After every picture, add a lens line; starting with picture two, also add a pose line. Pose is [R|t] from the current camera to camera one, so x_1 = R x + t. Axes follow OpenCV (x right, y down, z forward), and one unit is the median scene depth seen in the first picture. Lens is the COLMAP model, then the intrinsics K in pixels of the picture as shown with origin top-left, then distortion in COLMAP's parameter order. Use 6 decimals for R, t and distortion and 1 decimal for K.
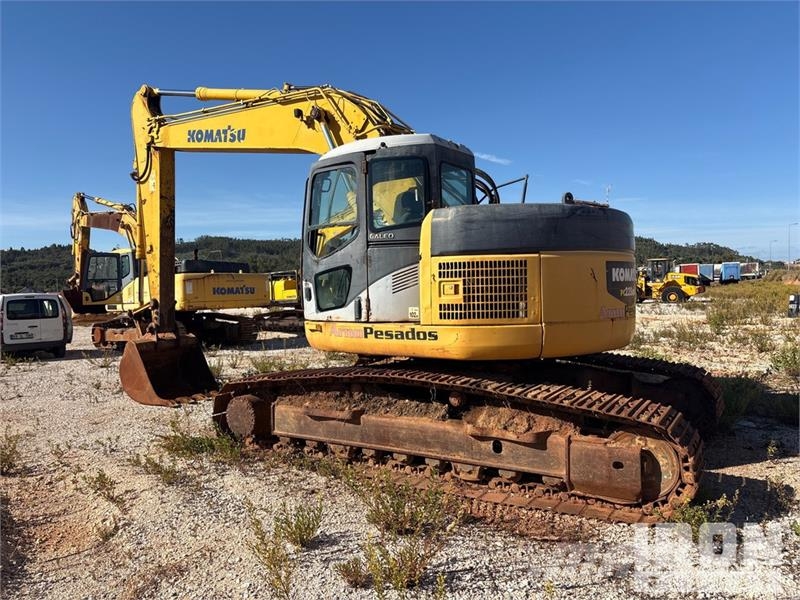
lens RADIAL K [[604.4, 0, 400.3], [0, 604.4, 293.6], [0, 0, 1]] dist [0.087321, -0.107409]
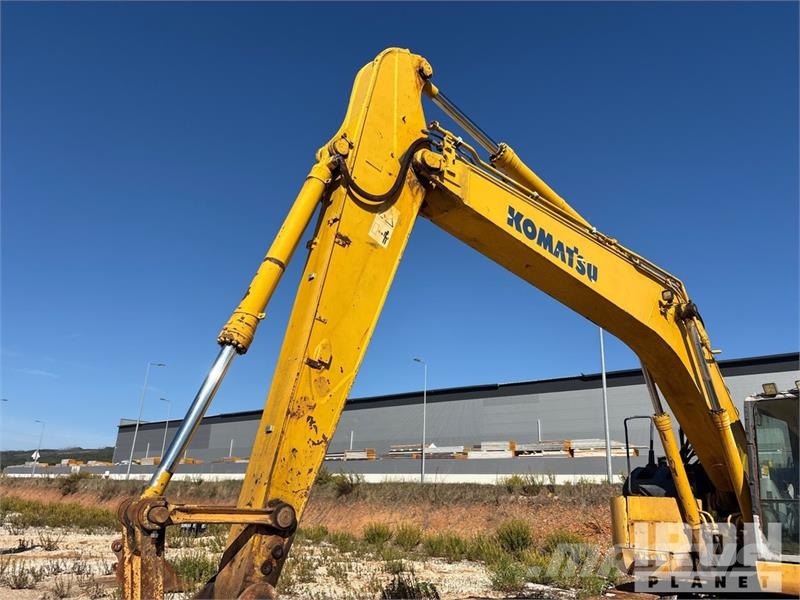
lens RADIAL K [[618.9, 0, 400.0], [0, 618.9, 300.0], [0, 0, 1]] dist [0.021088, -0.006799]
pose [[0.225696, 0.331220, 0.916163, -1.265609], [-0.032630, 0.942471, -0.332693, 0.000827], [-0.973651, 0.045193, 0.223520, 1.454746]]
